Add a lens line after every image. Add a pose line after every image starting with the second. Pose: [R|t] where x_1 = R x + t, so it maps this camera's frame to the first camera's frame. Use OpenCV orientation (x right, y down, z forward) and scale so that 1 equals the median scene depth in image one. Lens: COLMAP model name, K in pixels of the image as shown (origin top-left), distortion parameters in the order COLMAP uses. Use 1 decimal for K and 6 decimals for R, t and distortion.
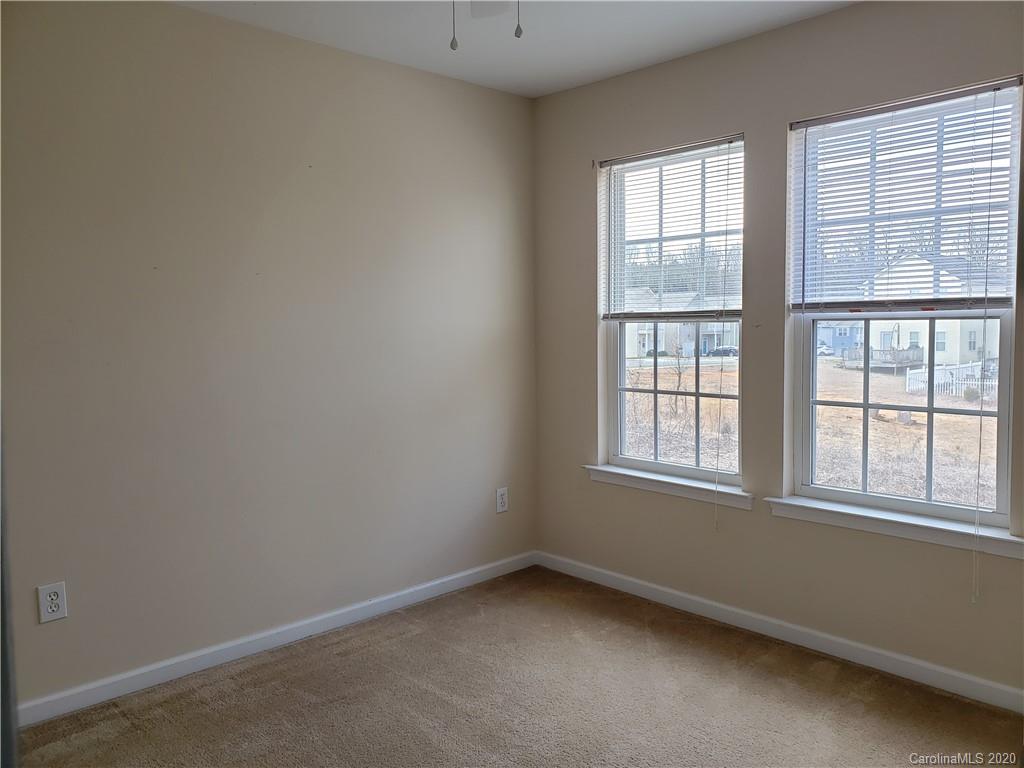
lens RADIAL K [[794.1, 0, 513.1], [0, 794.1, 377.1], [0, 0, 1]] dist [0.044422, -0.002441]
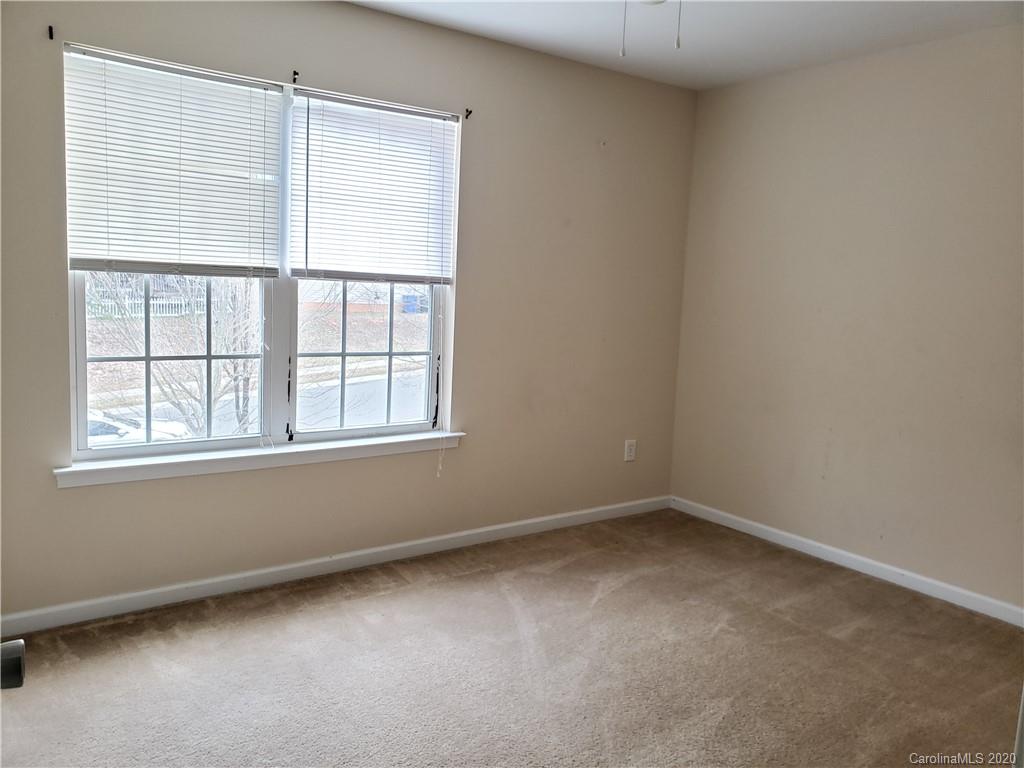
lens RADIAL K [[837.9, 0, 512.0], [0, 837.9, 384.0], [0, 0, 1]] dist [-0.168673, 0.000763]
pose [[0.108965, -0.106795, 0.988292, -0.767943], [0.021939, 0.994228, 0.105017, -0.044835], [-0.993803, 0.010239, 0.110679, 0.689320]]
